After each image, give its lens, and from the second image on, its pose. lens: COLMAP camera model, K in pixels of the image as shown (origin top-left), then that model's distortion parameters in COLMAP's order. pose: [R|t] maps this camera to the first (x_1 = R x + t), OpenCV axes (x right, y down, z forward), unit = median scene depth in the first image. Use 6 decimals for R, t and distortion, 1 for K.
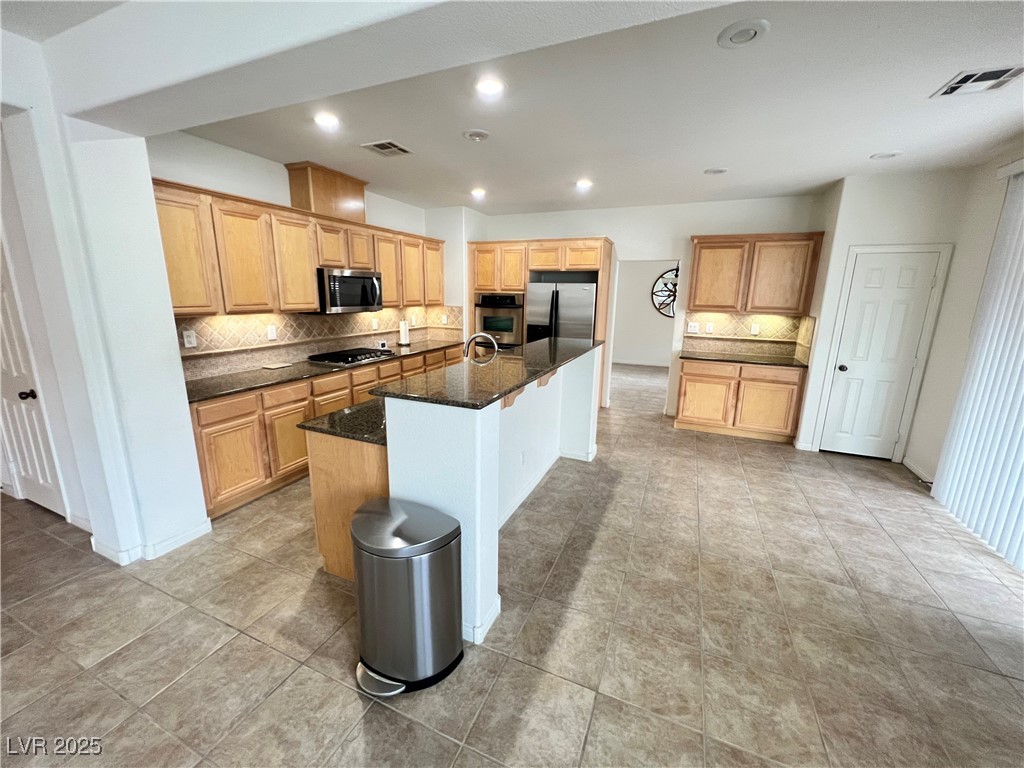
lens RADIAL K [[408.8, 0, 509.9], [0, 408.8, 381.1], [0, 0, 1]] dist [-0.001620, 0.000454]
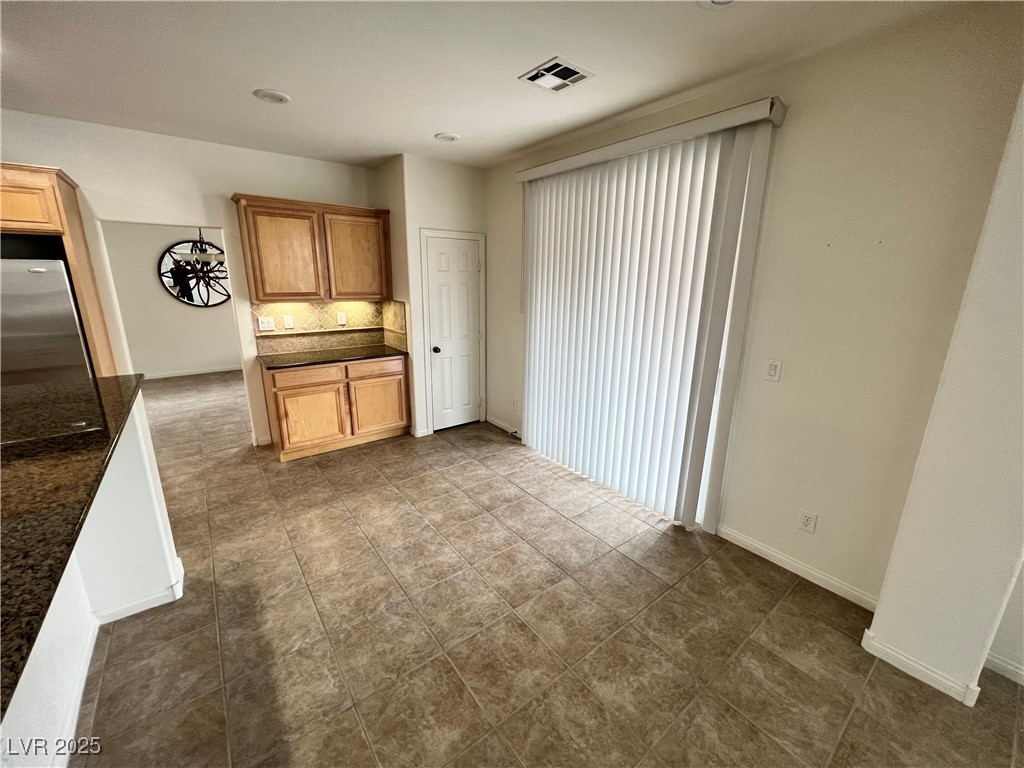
lens RADIAL K [[408.8, 0, 509.2], [0, 408.8, 381.4], [0, 0, 1]] dist [-0.001620, 0.000454]
pose [[0.485121, -0.227466, 0.844344, 0.016403], [0.182787, 0.970622, 0.156464, -0.083645], [-0.855130, 0.078431, 0.512447, 0.326229]]
